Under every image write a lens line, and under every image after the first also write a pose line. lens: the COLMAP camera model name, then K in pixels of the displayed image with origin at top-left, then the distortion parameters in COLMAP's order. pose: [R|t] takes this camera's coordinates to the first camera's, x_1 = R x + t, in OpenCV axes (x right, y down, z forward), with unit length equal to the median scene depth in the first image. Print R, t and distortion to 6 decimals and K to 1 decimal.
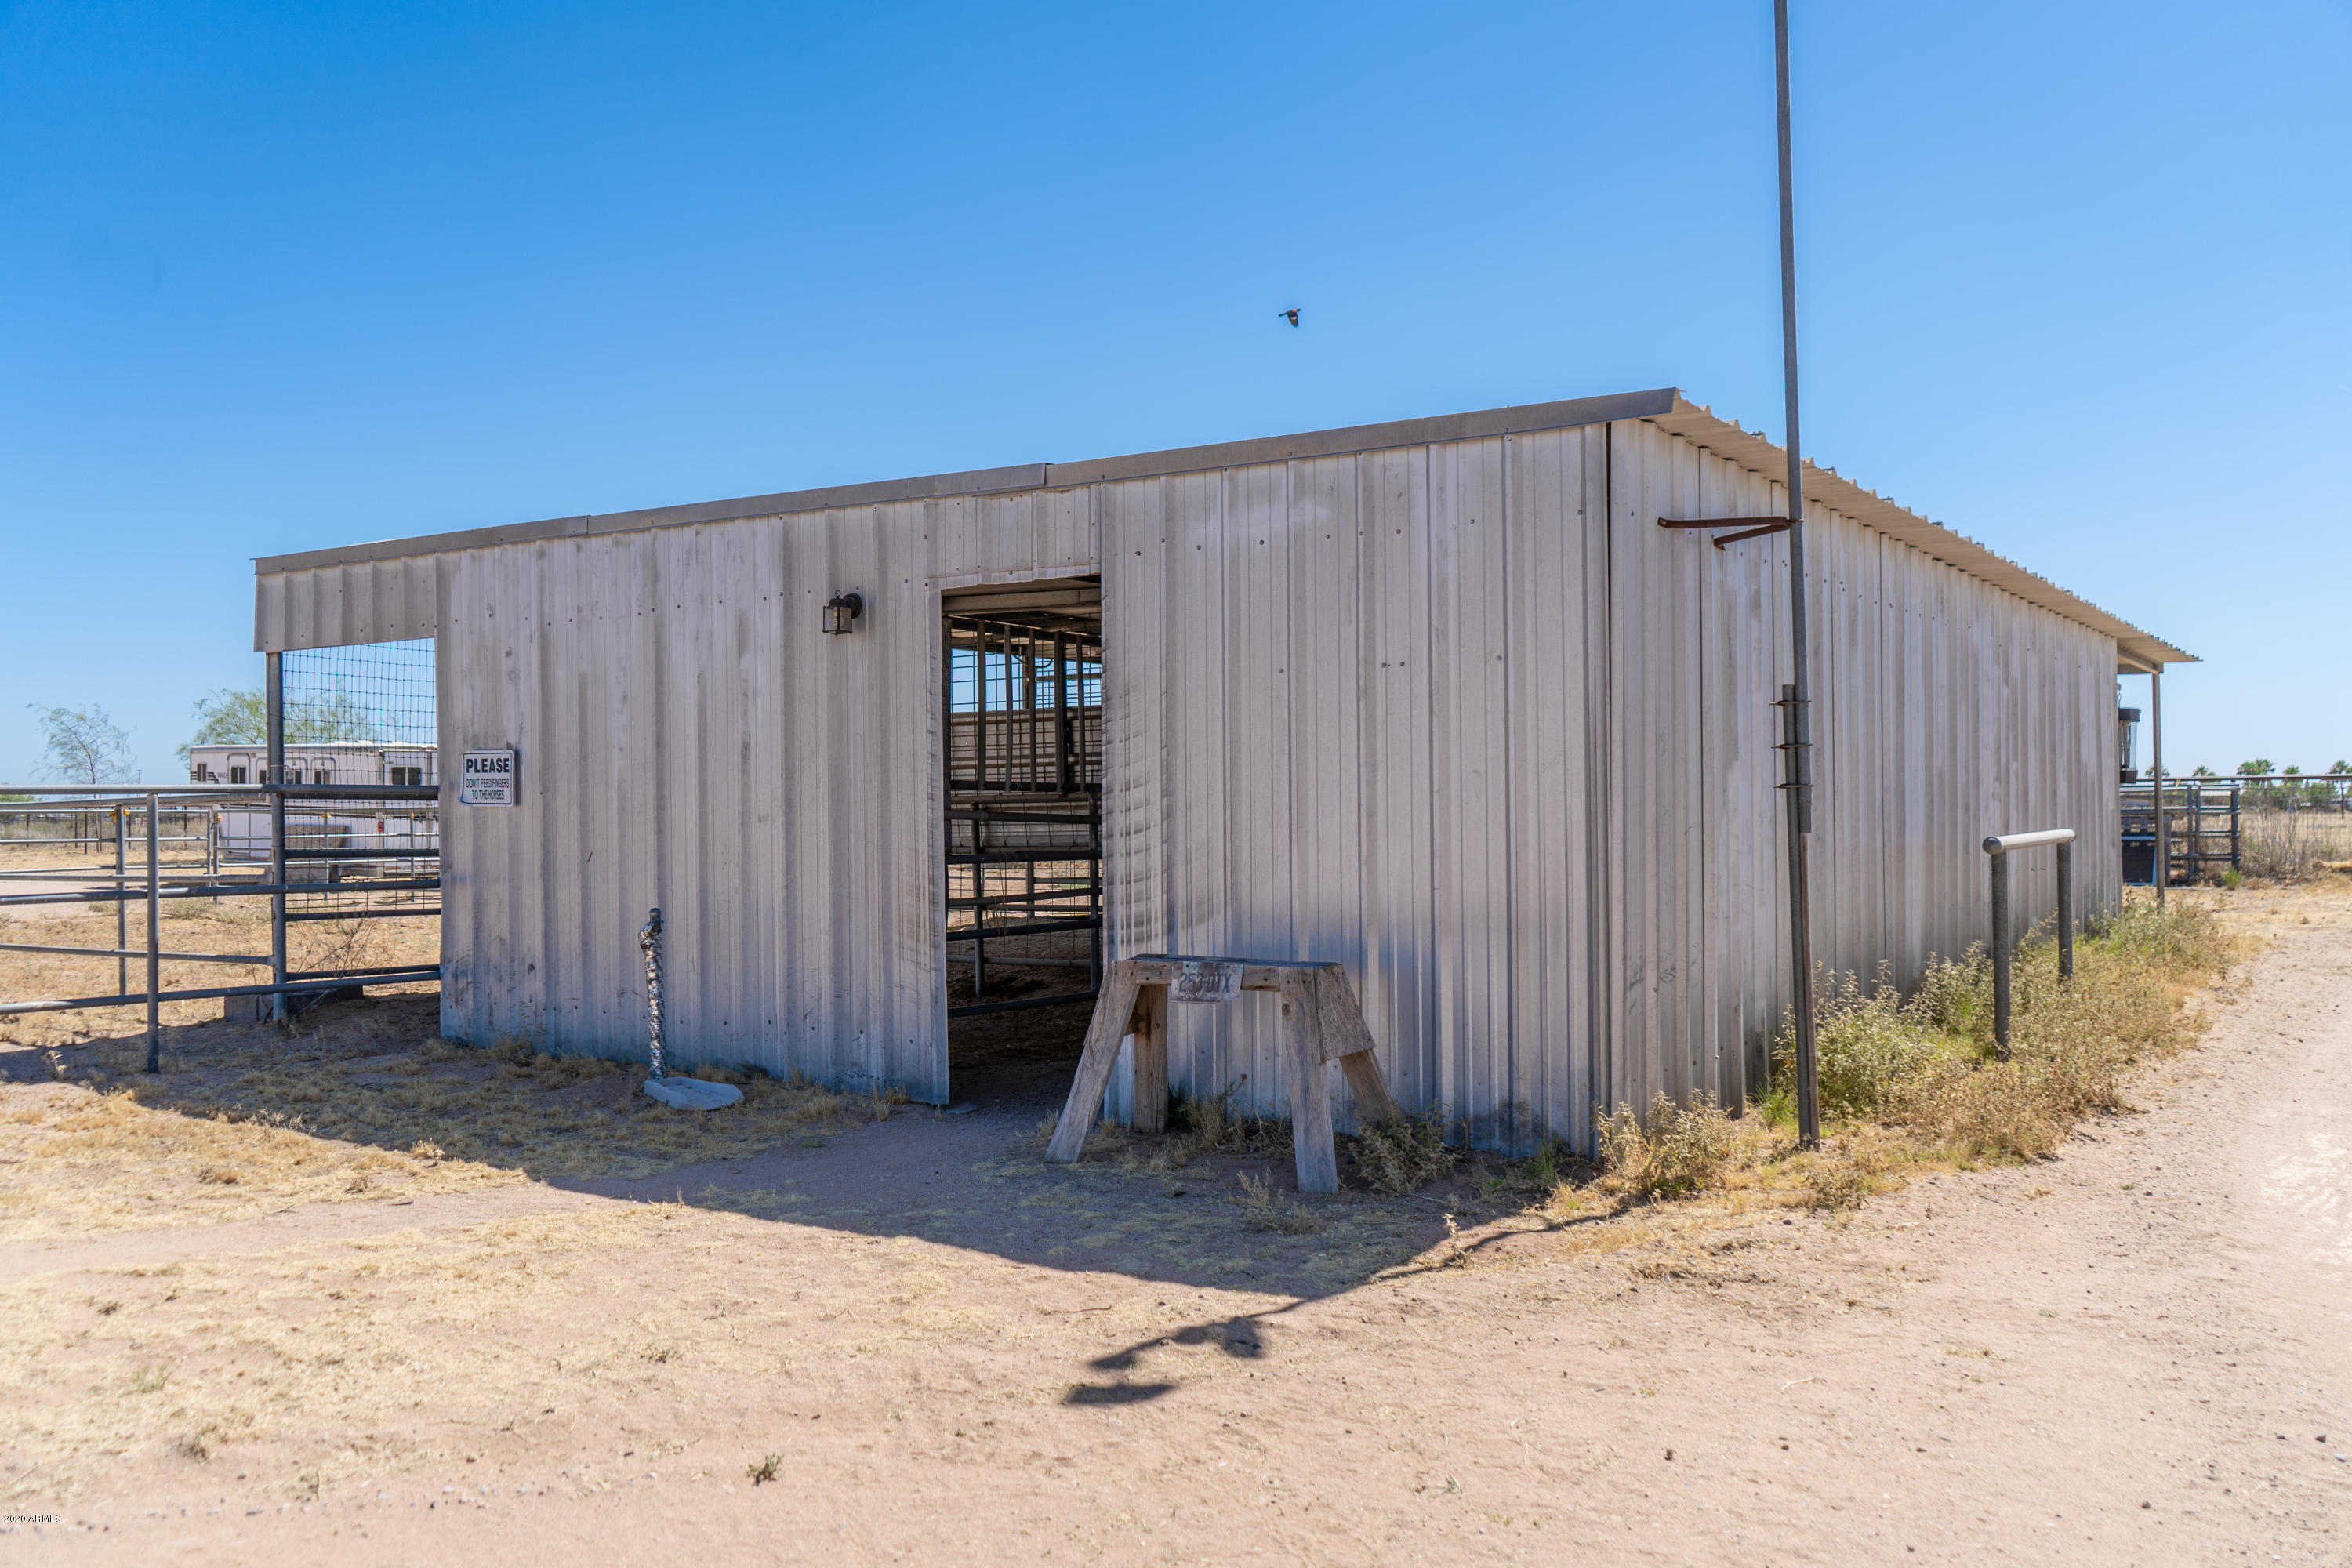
lens RADIAL K [[1967.6, 0, 1237.8], [0, 1967.6, 786.1], [0, 0, 1]] dist [-0.005288, 0.006427]
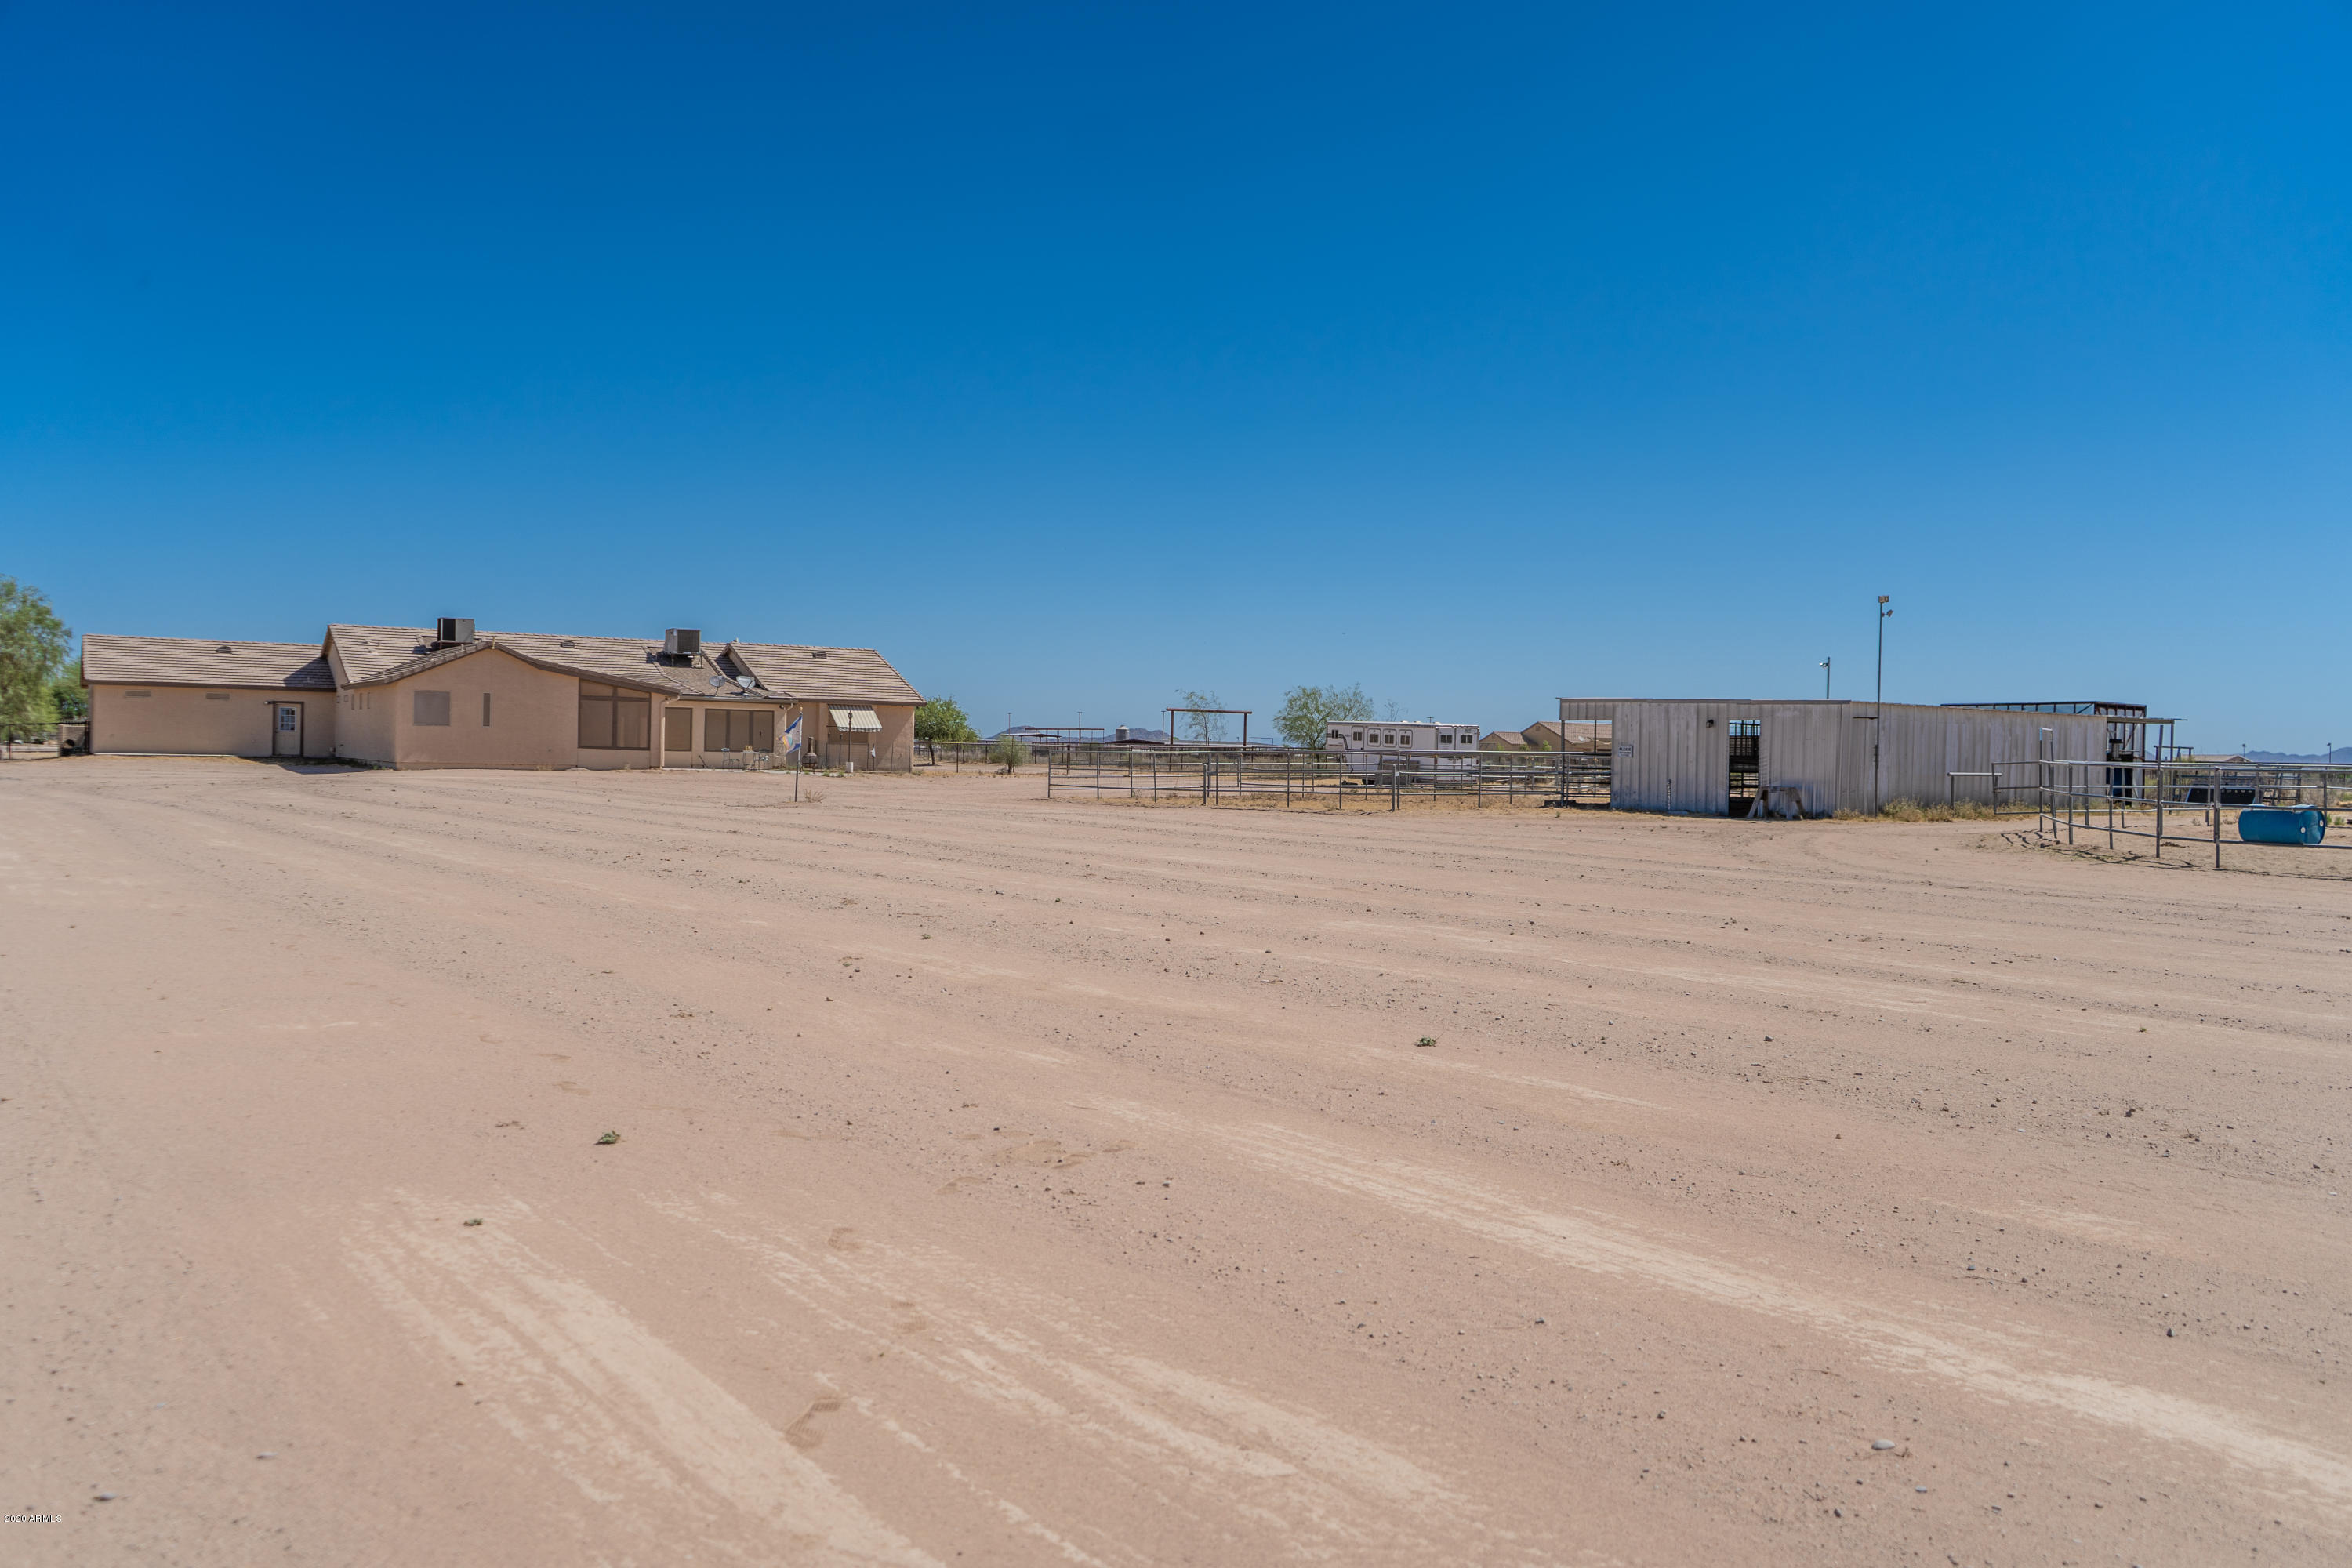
lens RADIAL K [[1967.6, 0, 1188.1], [0, 1967.6, 787.7], [0, 0, 1]] dist [-0.005288, 0.006427]
pose [[0.934565, 0.031057, -0.354436, 0.329178], [-0.021766, 0.999308, 0.030171, -0.038815], [0.355127, -0.020483, 0.934594, -3.972382]]
